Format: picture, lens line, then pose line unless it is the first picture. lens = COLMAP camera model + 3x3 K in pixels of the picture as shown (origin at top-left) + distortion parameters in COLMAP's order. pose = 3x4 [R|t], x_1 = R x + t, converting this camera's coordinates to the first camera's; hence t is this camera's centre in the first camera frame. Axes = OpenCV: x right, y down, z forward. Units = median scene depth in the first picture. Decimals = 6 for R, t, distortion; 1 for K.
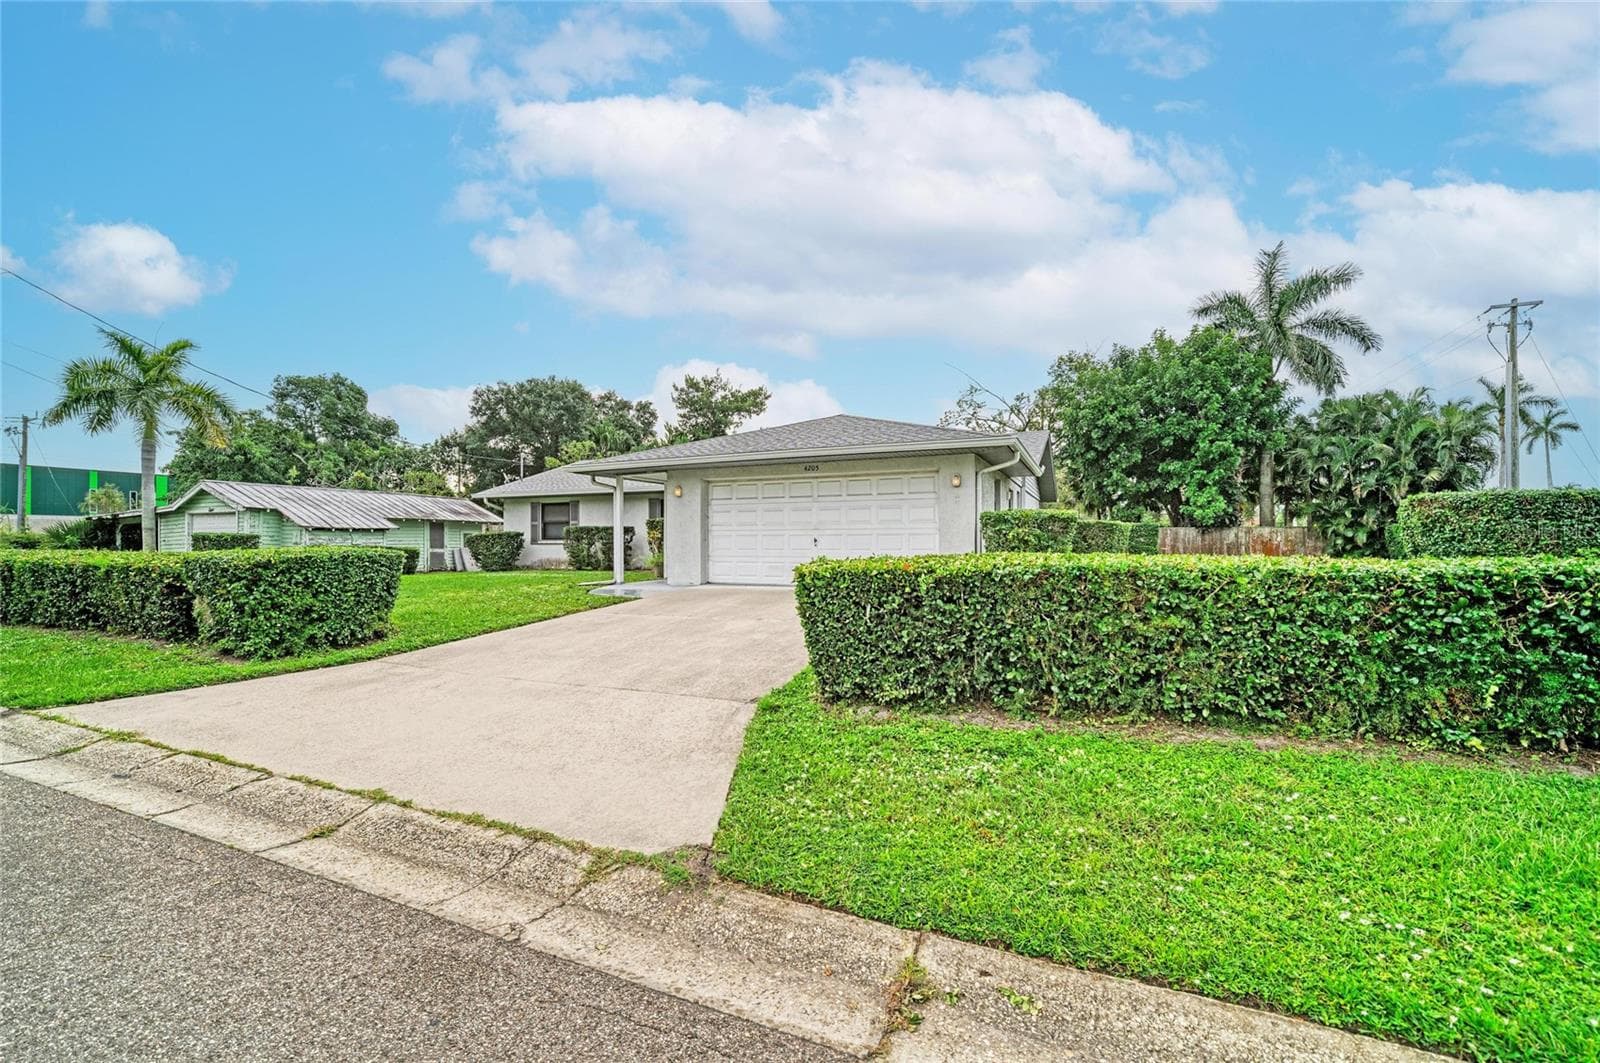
lens RADIAL K [[601.9, 0, 793.5], [0, 601.9, 539.1], [0, 0, 1]] dist [-0.006235, 0.000853]
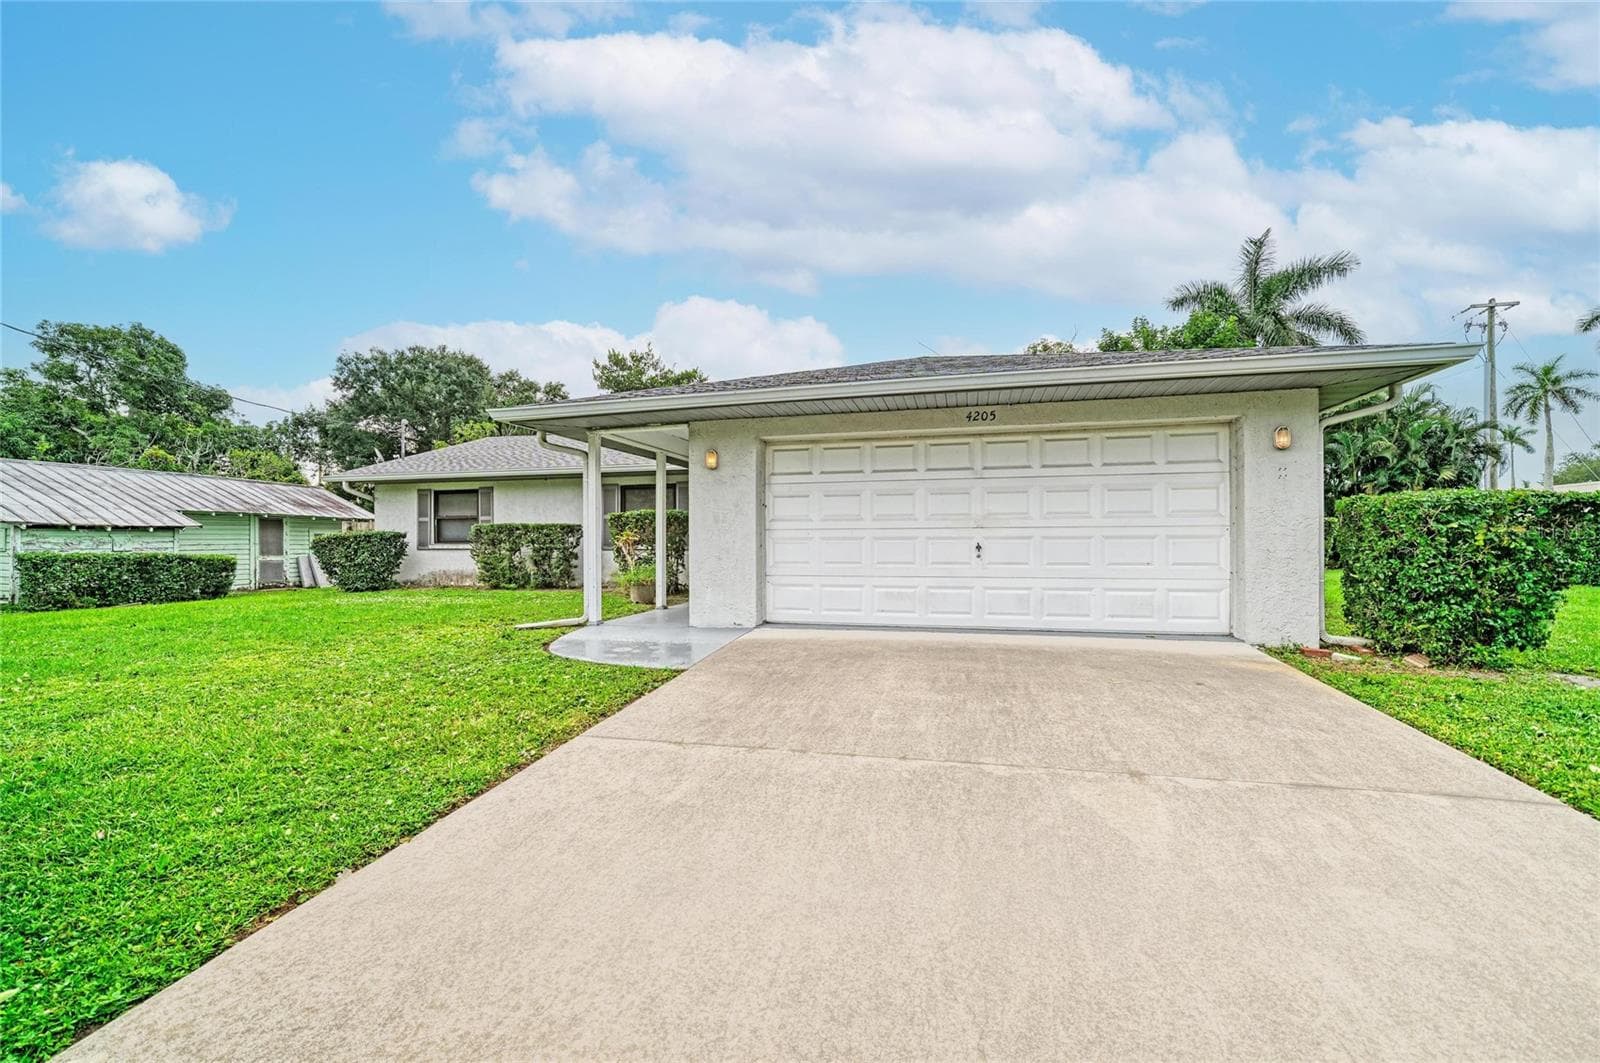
lens RADIAL K [[601.9, 0, 793.4], [0, 601.9, 540.5], [0, 0, 1]] dist [-0.006235, 0.000853]
pose [[0.988156, -0.000553, 0.153453, -0.096610], [0.000459, 1.000000, 0.000646, -0.002122], [-0.153453, -0.000568, 0.988156, 0.210132]]
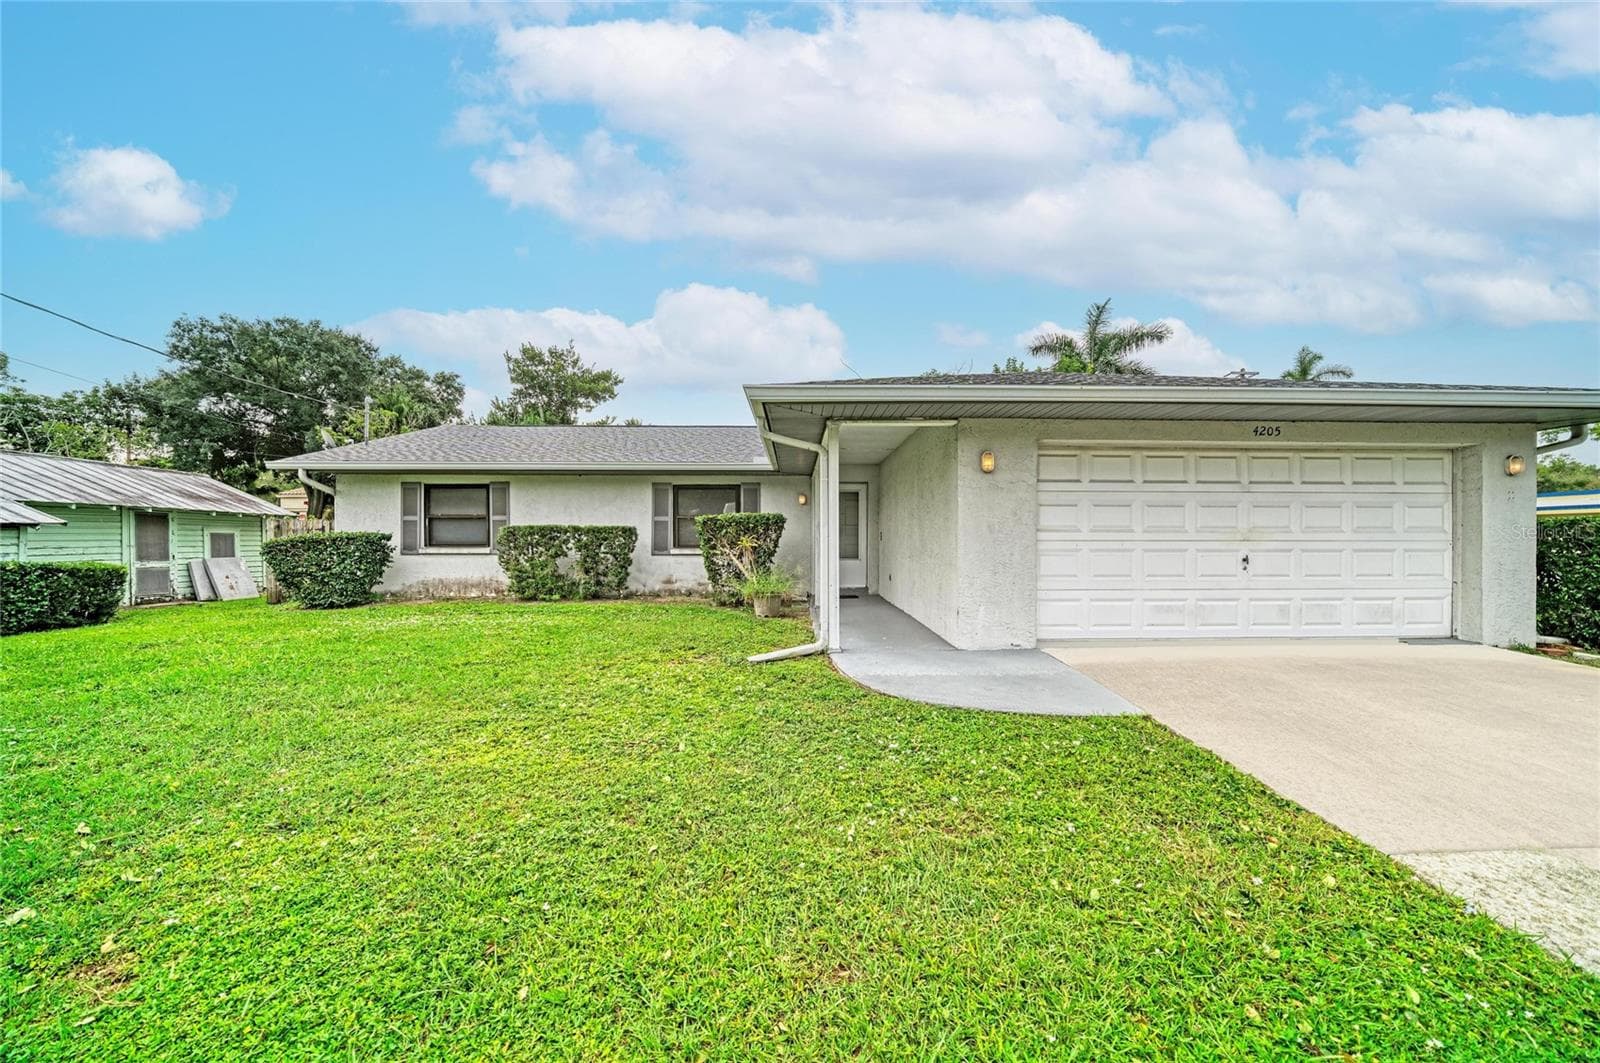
lens RADIAL K [[536.3, 0, 799.5], [0, 536.3, 538.6], [0, 0, 1]] dist [-0.010807, 0.000645]
pose [[0.913981, 0.003404, 0.405743, -0.243897], [-0.004160, 0.999991, 0.000981, -0.007455], [-0.405736, -0.002584, 0.913987, 0.314614]]
